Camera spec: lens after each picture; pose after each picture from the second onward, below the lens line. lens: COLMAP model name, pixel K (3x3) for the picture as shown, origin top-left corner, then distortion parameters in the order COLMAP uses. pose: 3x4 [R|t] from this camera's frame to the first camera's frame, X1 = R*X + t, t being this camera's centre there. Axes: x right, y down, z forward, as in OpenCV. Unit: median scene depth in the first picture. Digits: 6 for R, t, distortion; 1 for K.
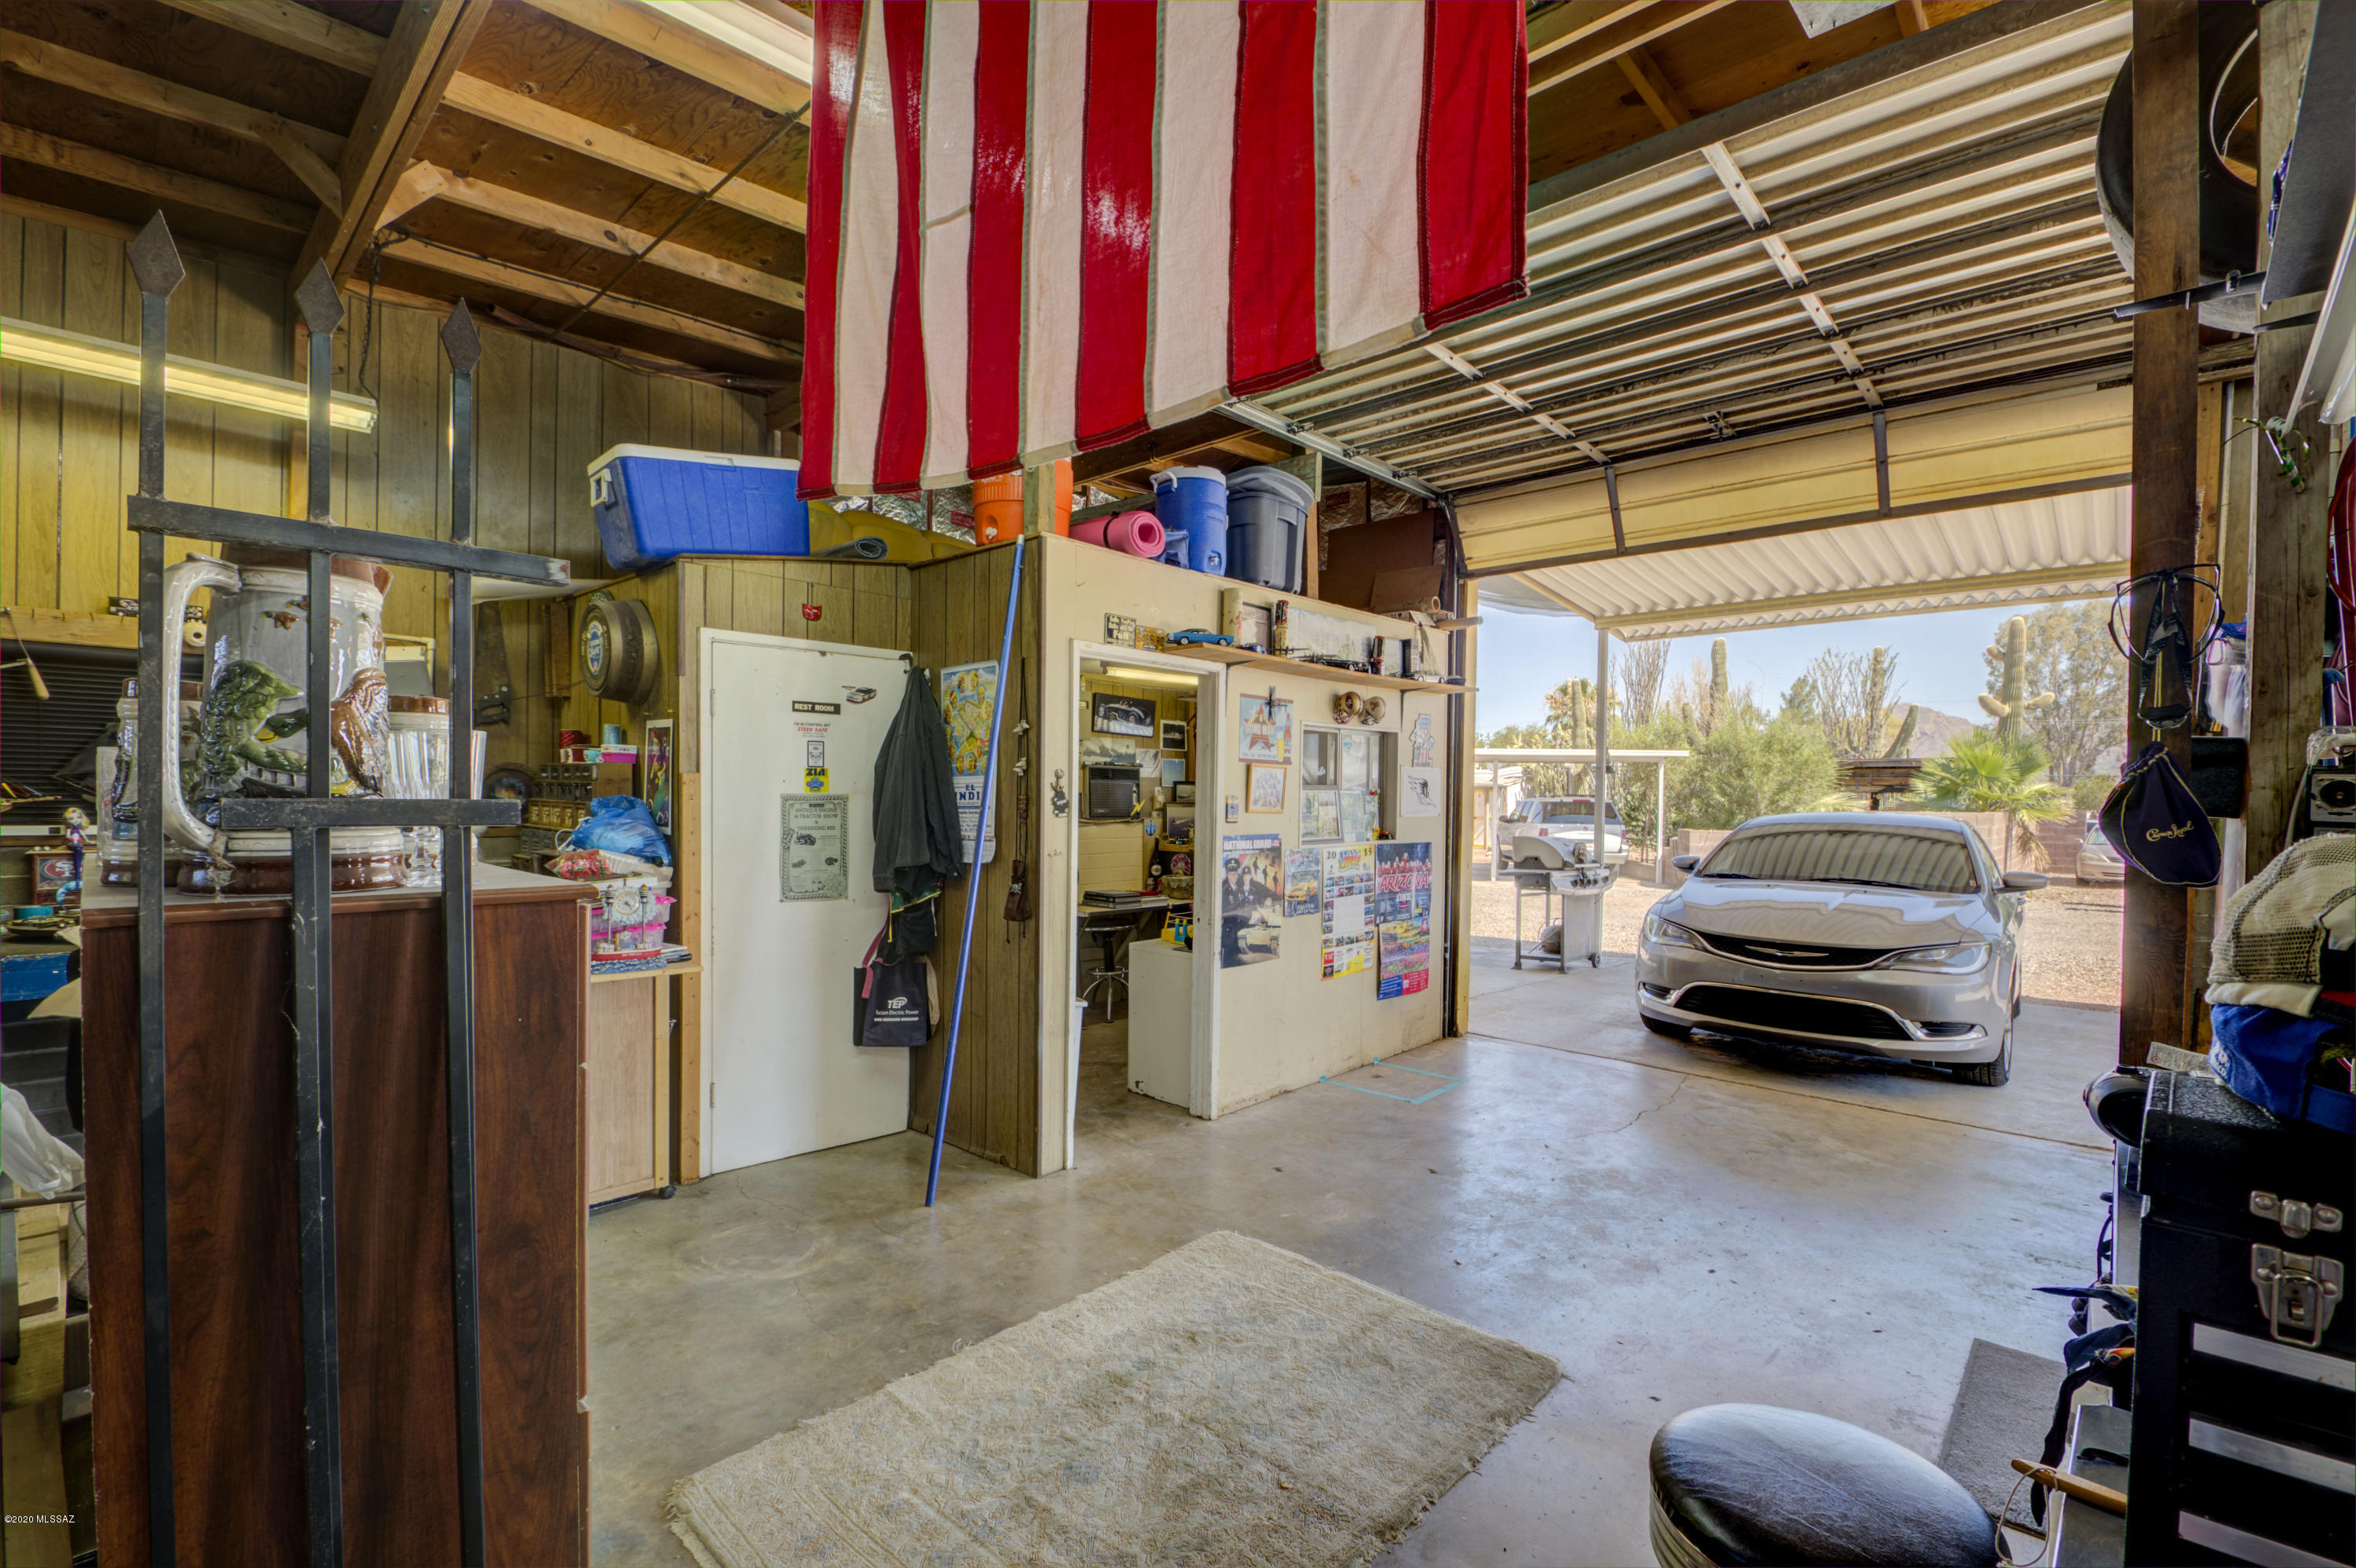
lens RADIAL K [[1024.0, 0, 1166.9], [0, 1024.0, 813.7], [0, 0, 1]] dist [0.022216, -0.019041]
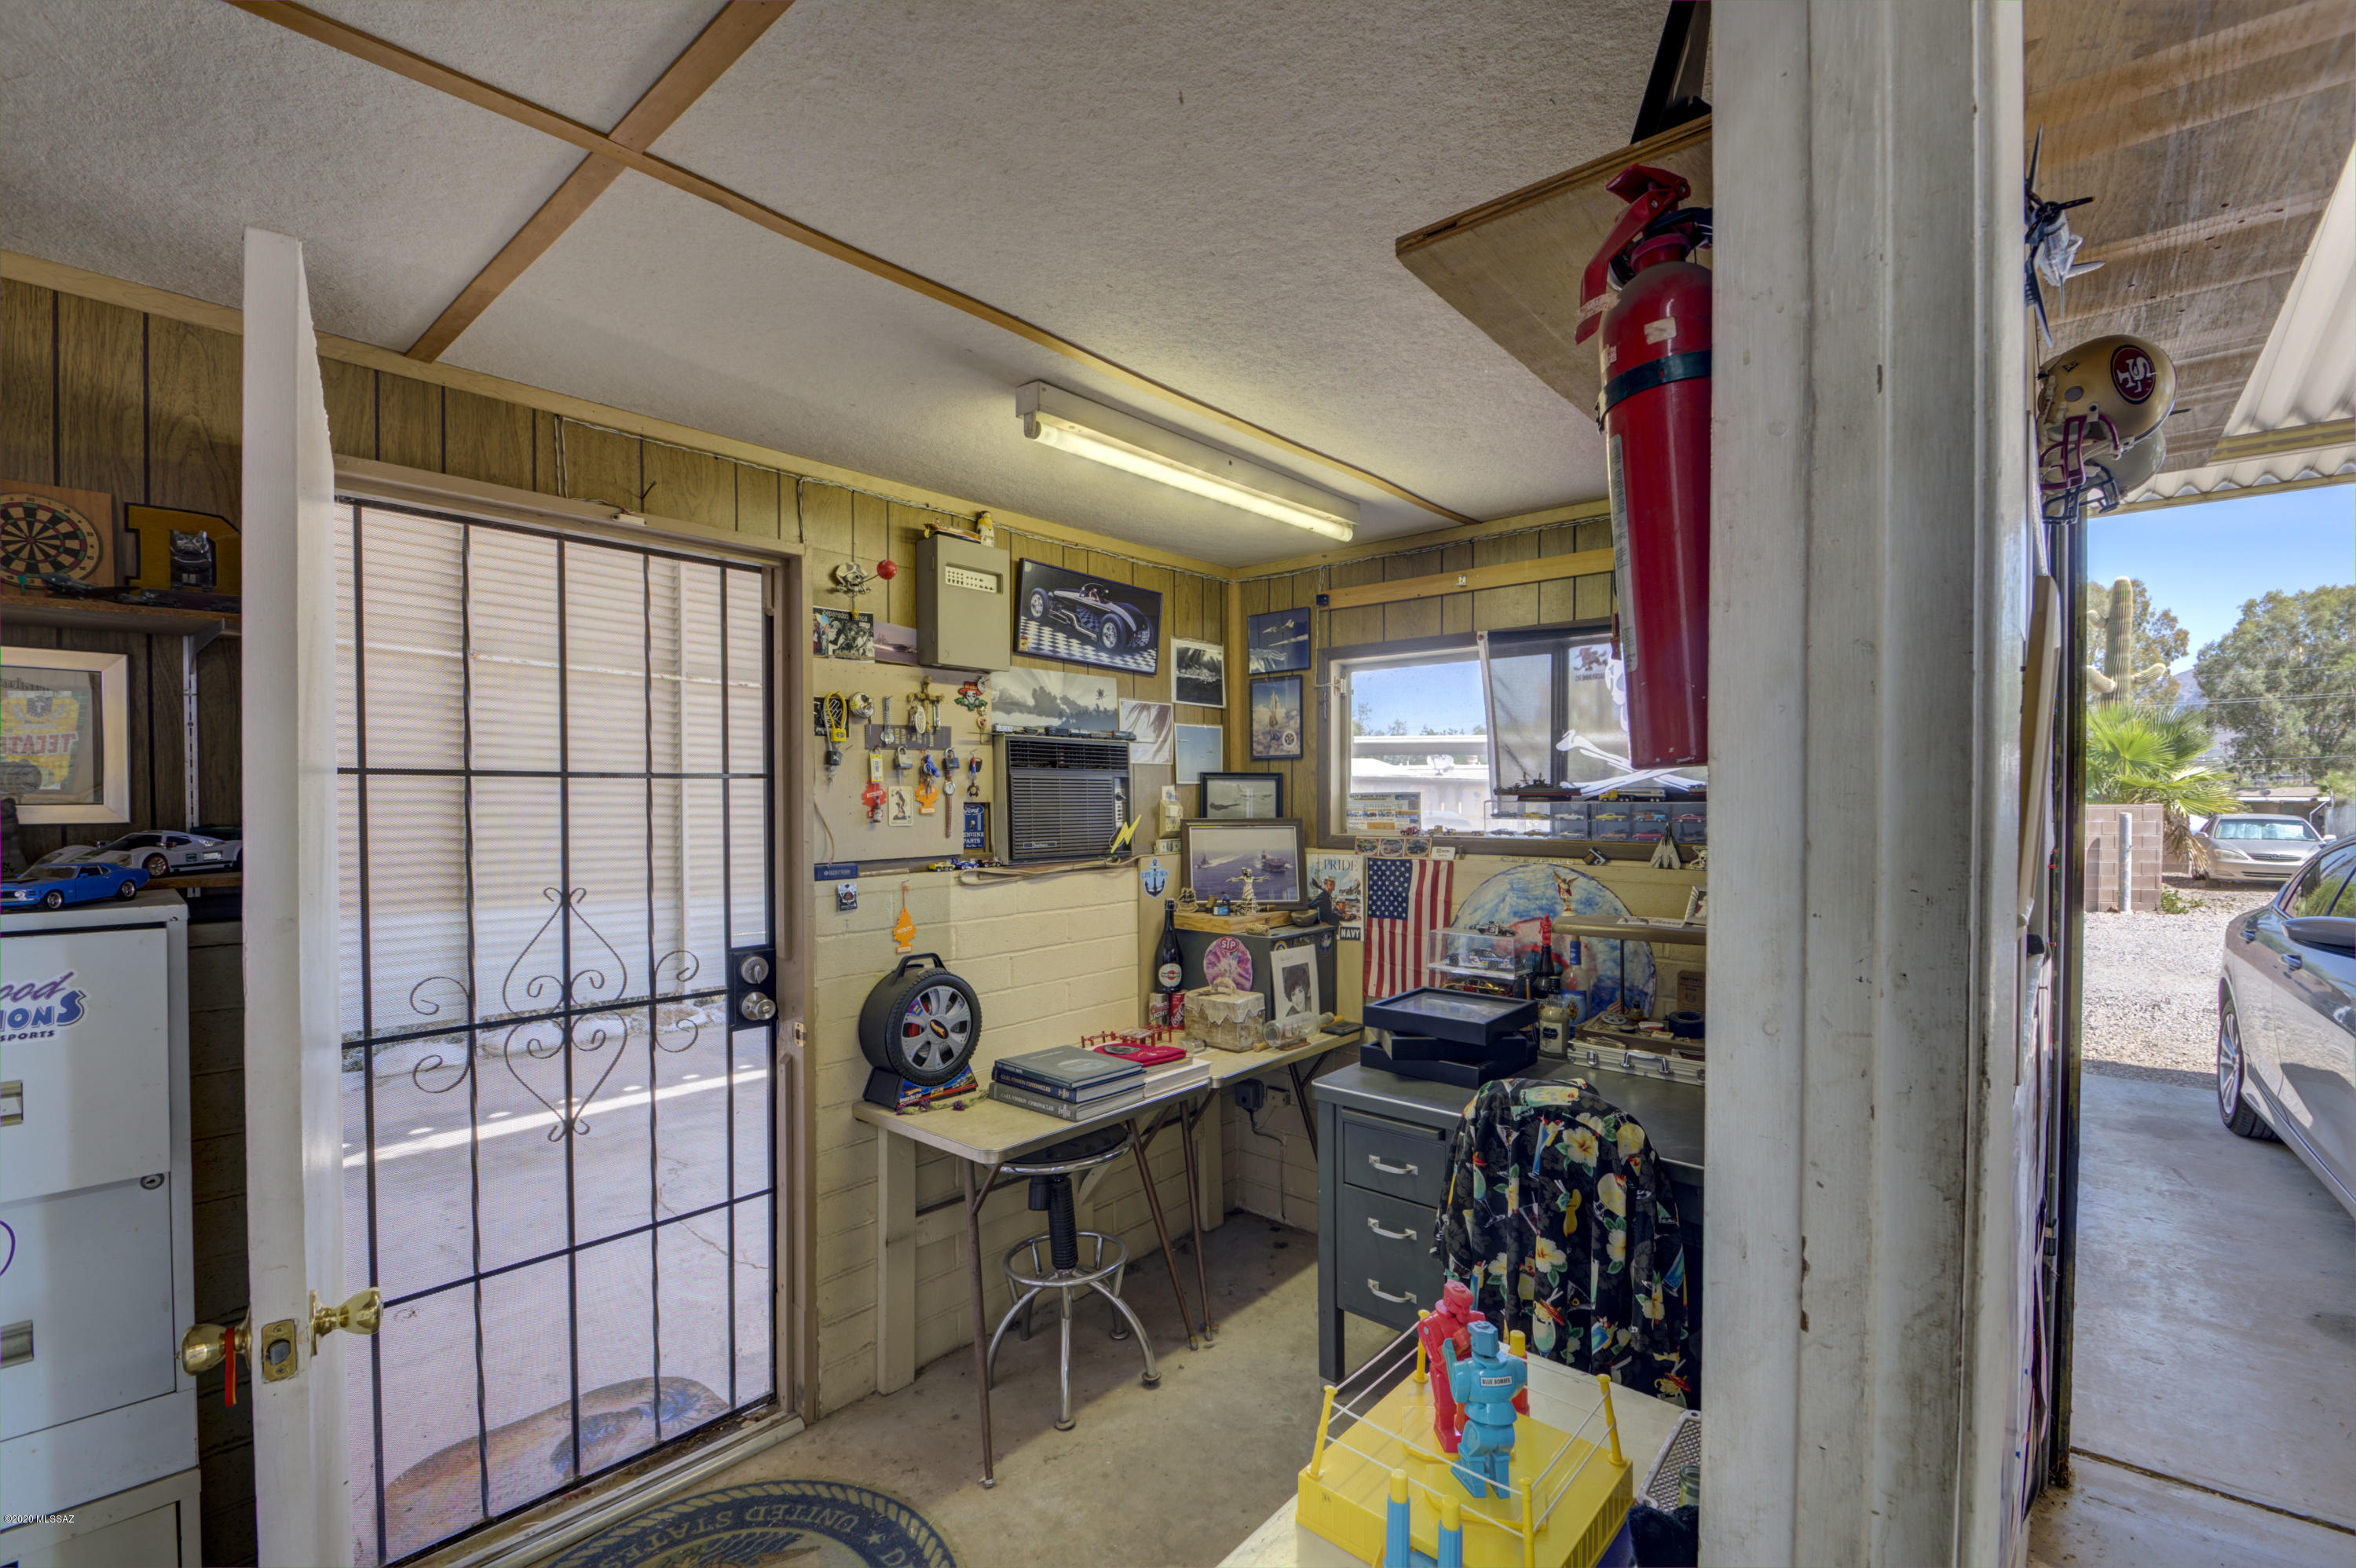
lens RADIAL K [[1024.0, 0, 1166.9], [0, 1024.0, 813.7], [0, 0, 1]] dist [0.022216, -0.019041]
pose [[0.999258, -0.016831, 0.034653, -0.033334], [0.016919, 0.999854, -0.002252, -0.016715], [-0.034610, 0.002836, 0.999397, 0.728930]]
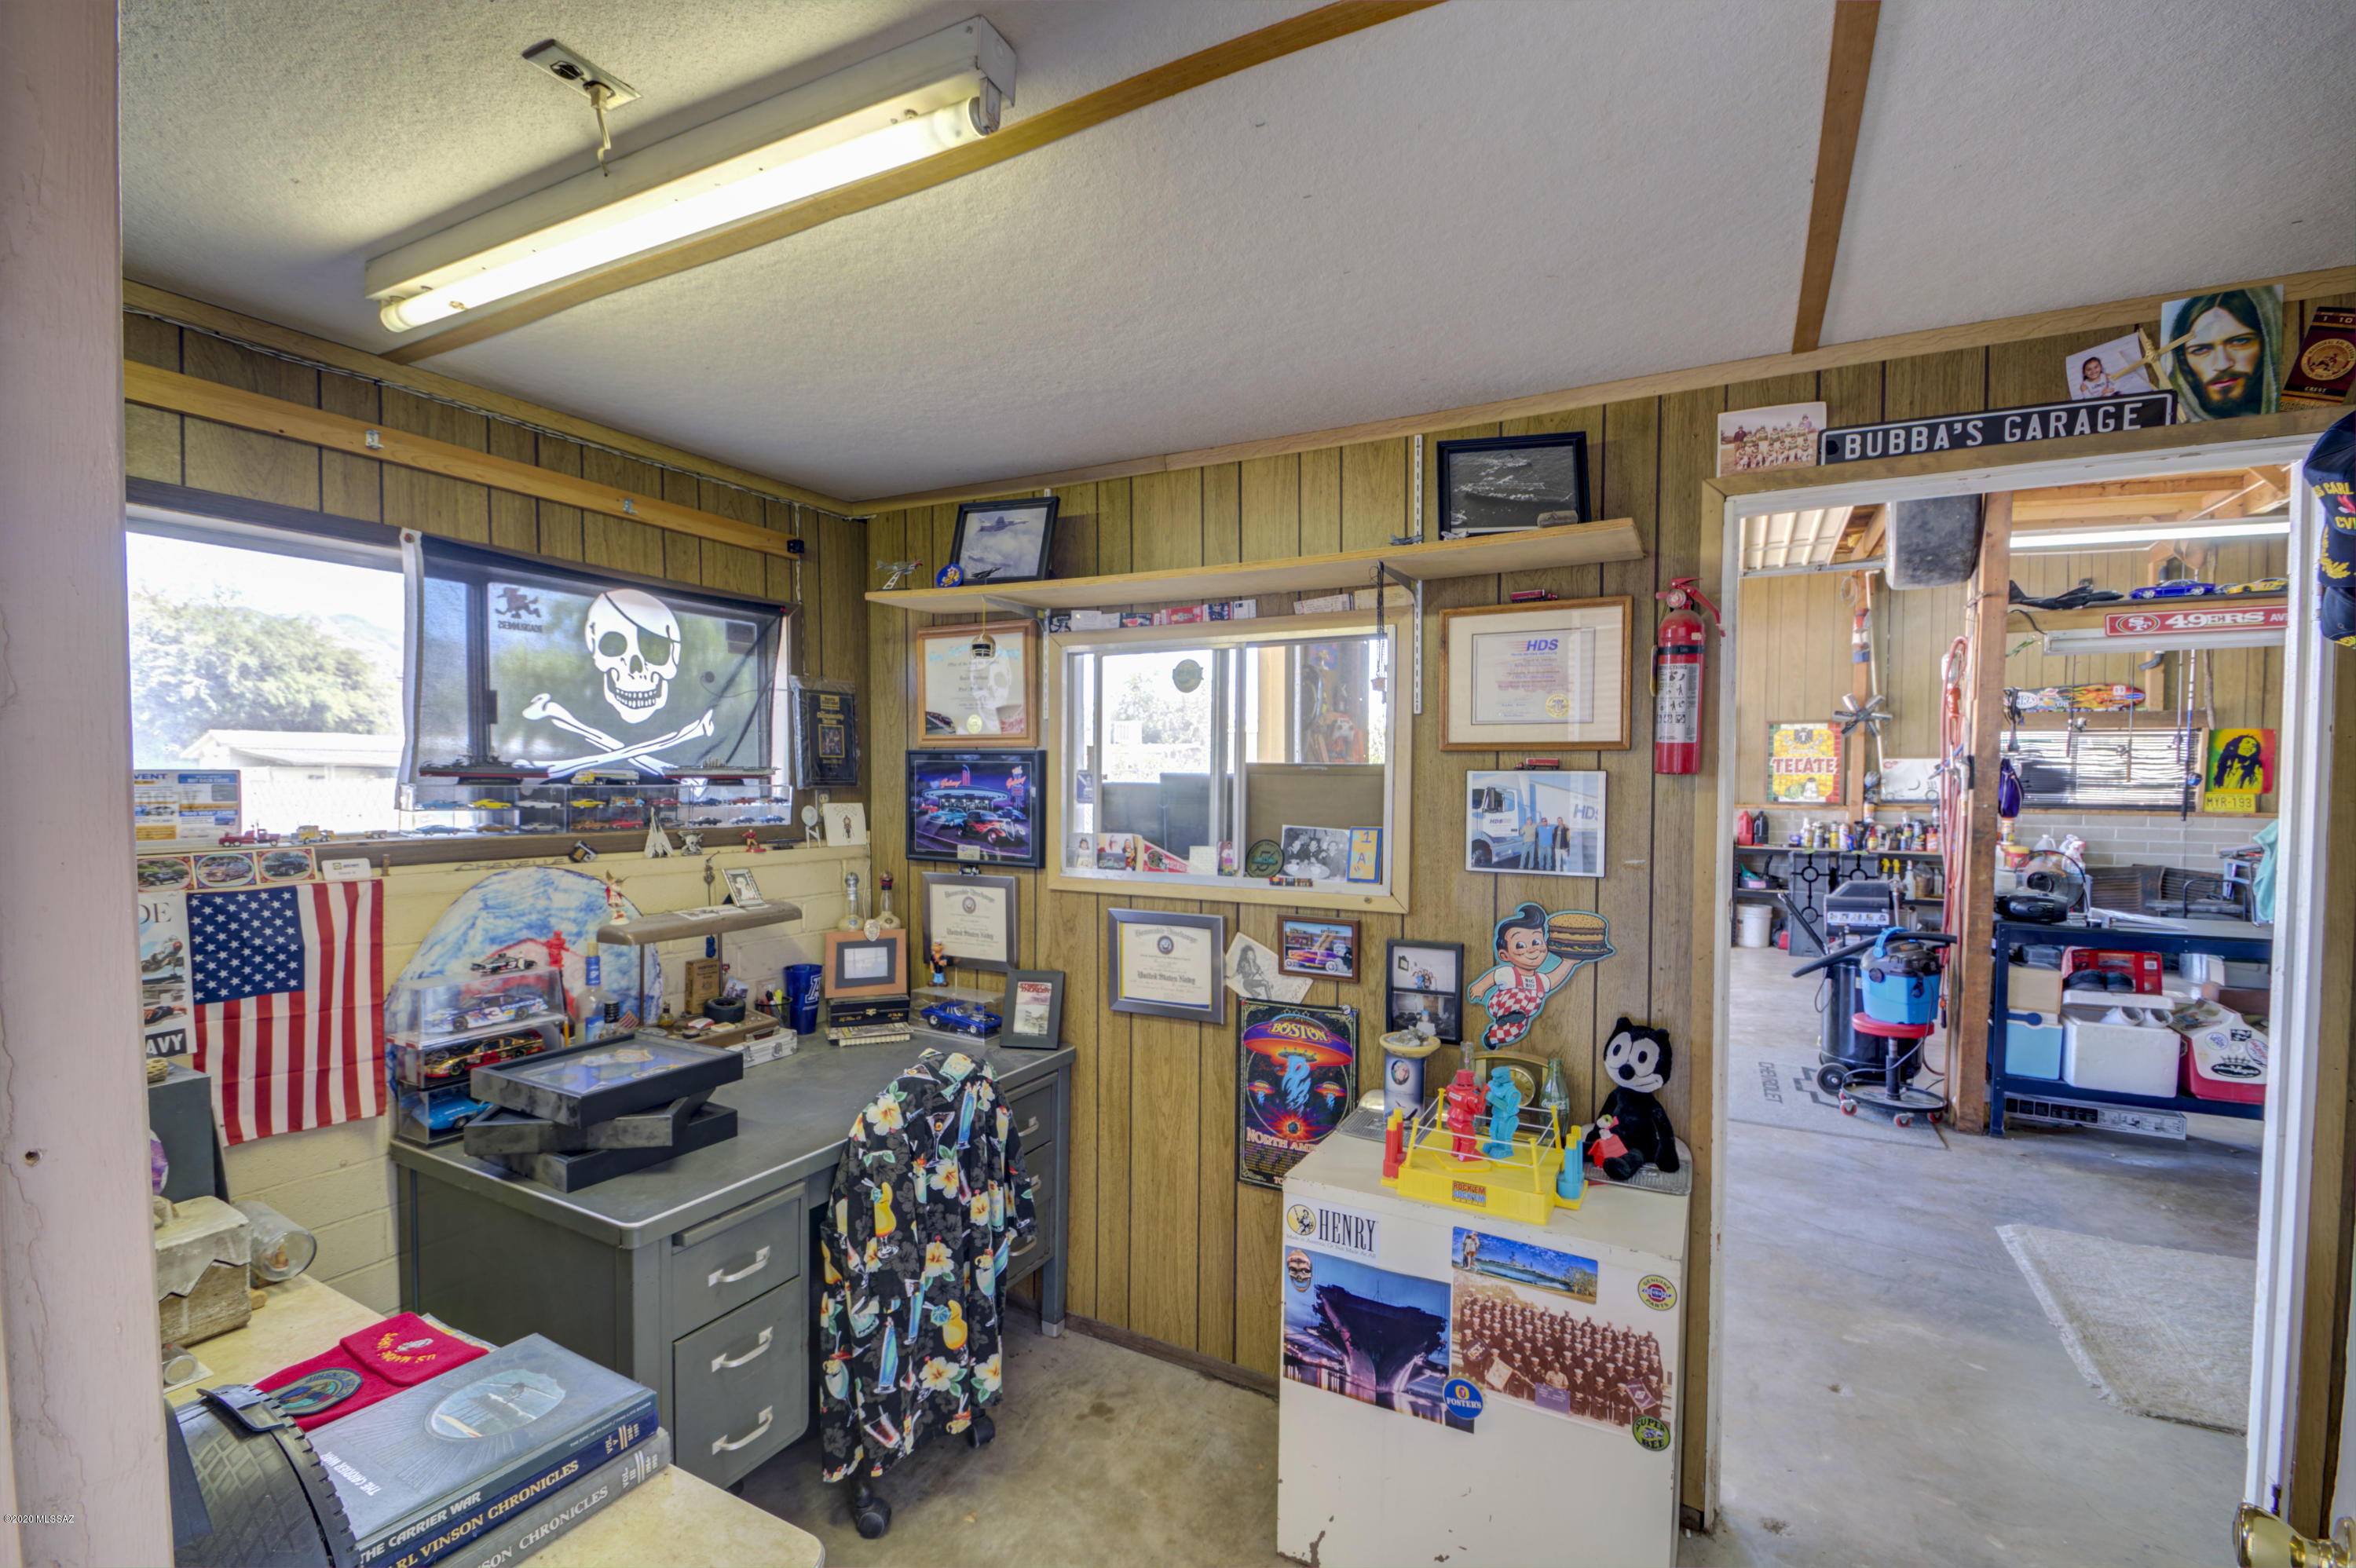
lens RADIAL K [[1024.0, 0, 1166.9], [0, 1024.0, 813.7], [0, 0, 1]] dist [0.022216, -0.019041]
pose [[-0.243843, -0.050204, 0.968515, -0.268100], [0.009401, 0.998490, 0.054124, -0.029019], [-0.969769, 0.022303, -0.243002, 1.098144]]
